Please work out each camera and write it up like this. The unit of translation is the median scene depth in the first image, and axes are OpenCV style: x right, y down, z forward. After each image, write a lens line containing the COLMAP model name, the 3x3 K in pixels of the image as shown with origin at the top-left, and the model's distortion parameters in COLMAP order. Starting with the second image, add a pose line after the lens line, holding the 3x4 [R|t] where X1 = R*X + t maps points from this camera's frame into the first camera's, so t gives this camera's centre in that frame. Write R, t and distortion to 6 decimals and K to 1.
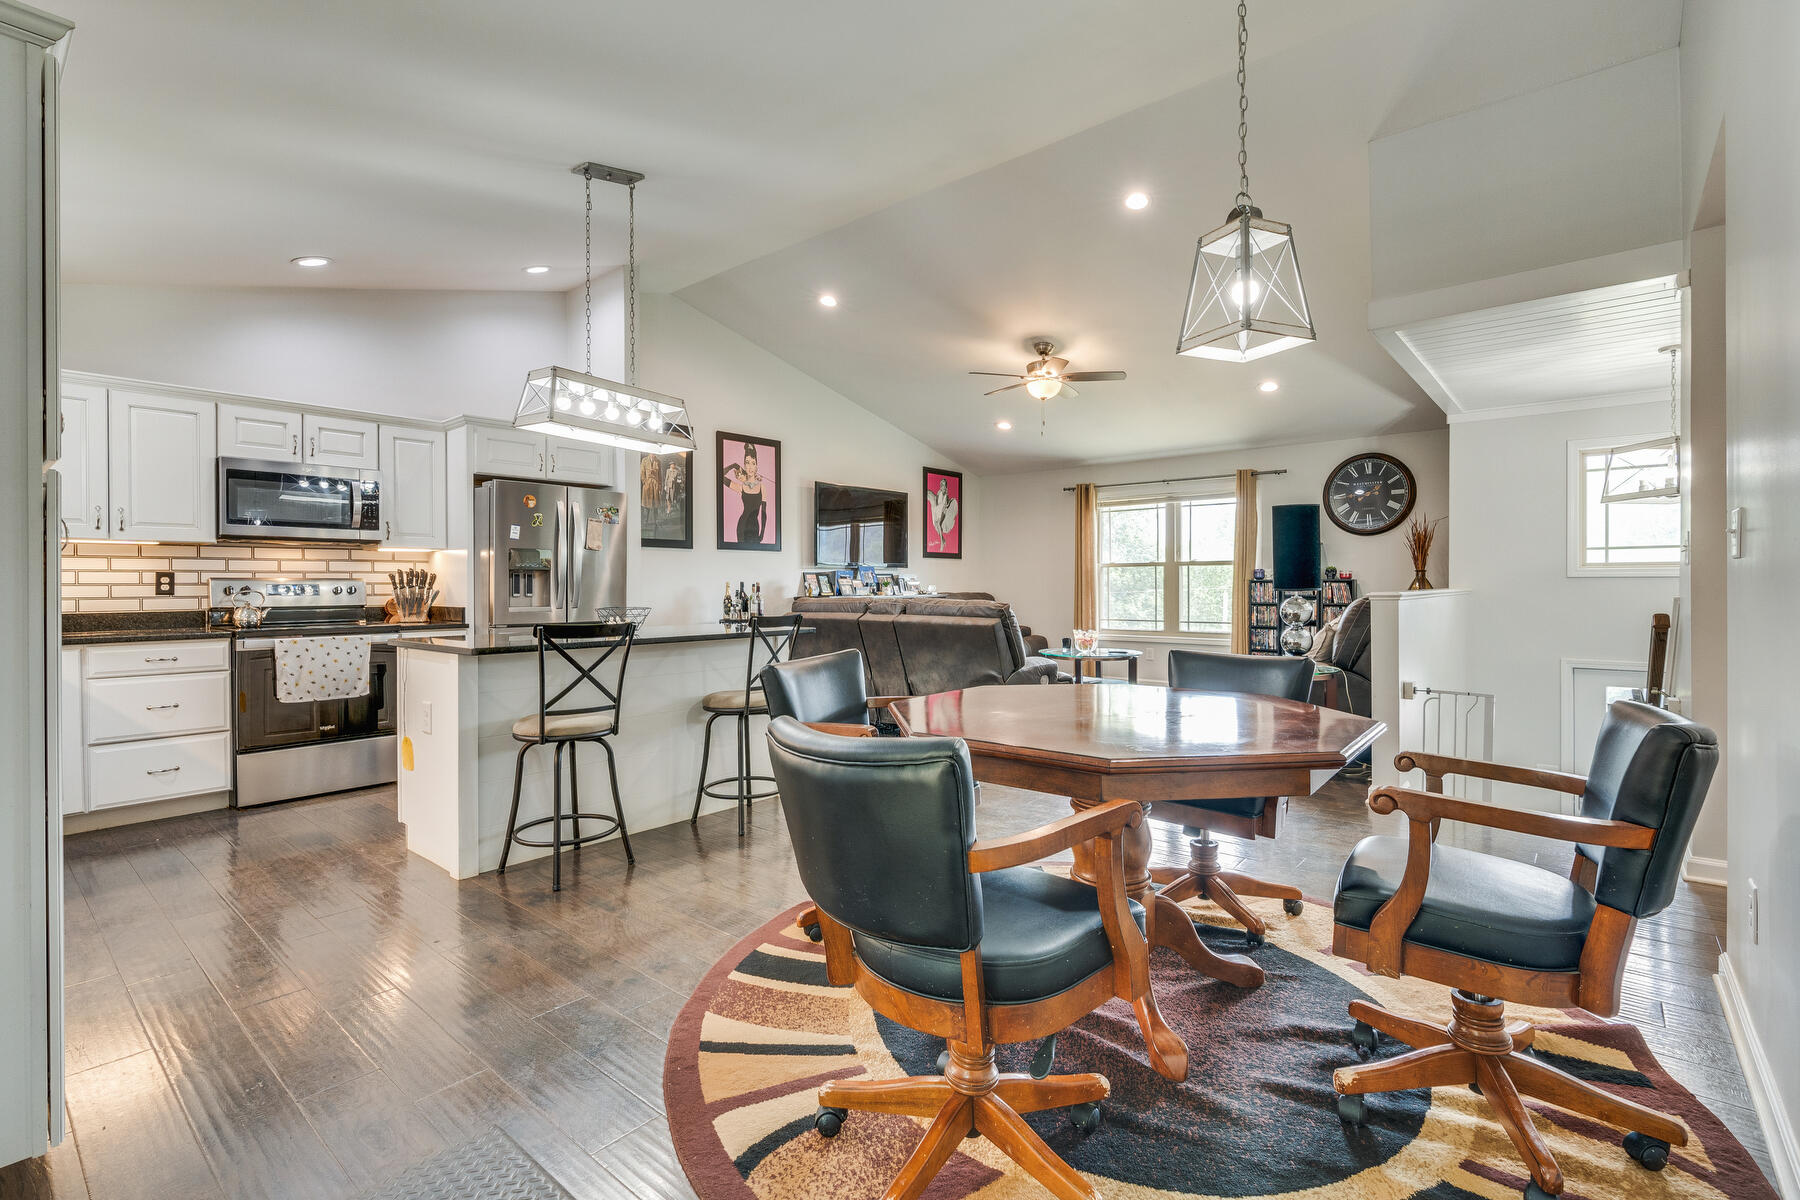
lens RADIAL K [[818.6, 0, 898.5], [0, 818.6, 585.8], [0, 0, 1]] dist [-0.007201, 0.001478]
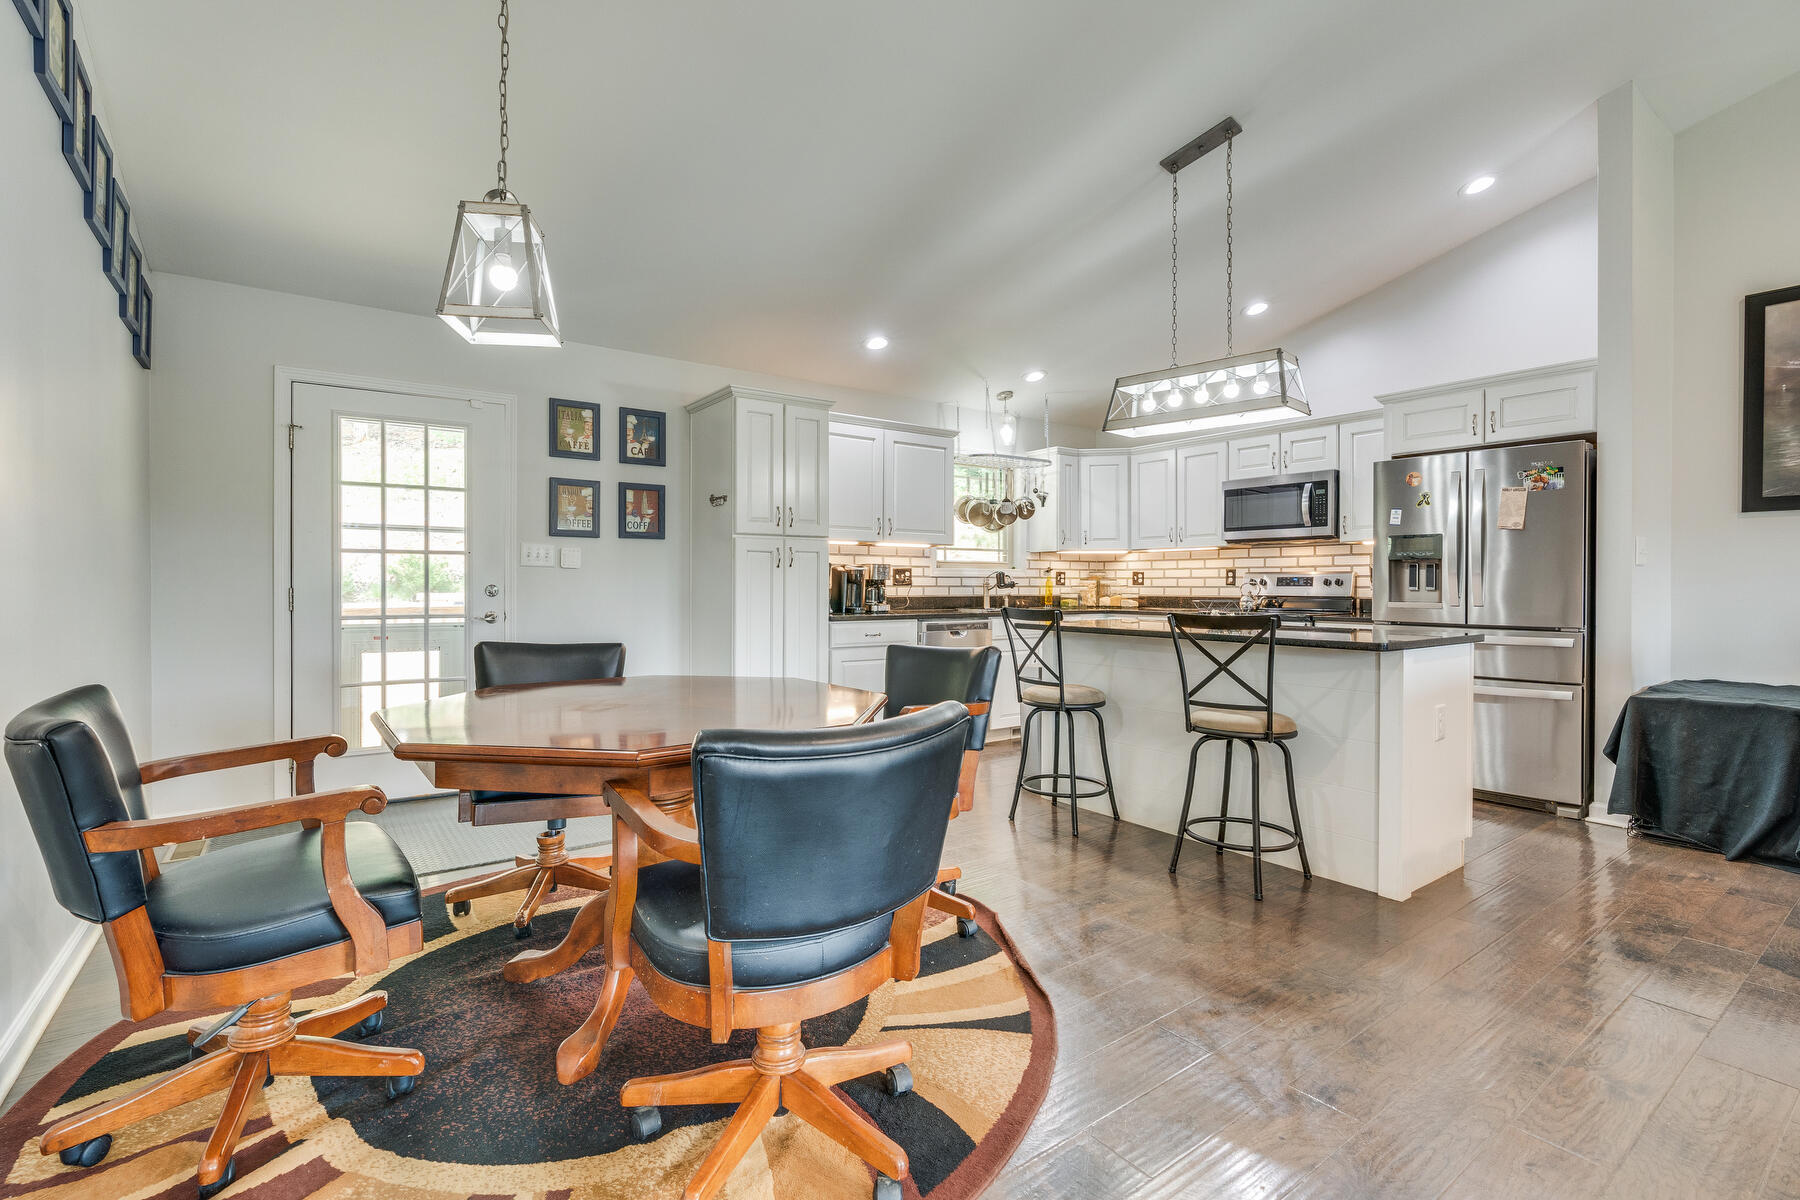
lens RADIAL K [[818.6, 0, 896.9], [0, 818.6, 583.4], [0, 0, 1]] dist [-0.007201, 0.001478]
pose [[-0.234338, 0.002194, -0.972153, 0.520508], [-0.002835, 0.999992, 0.002940, 0.005220], [0.972151, 0.003445, -0.234330, 0.690888]]
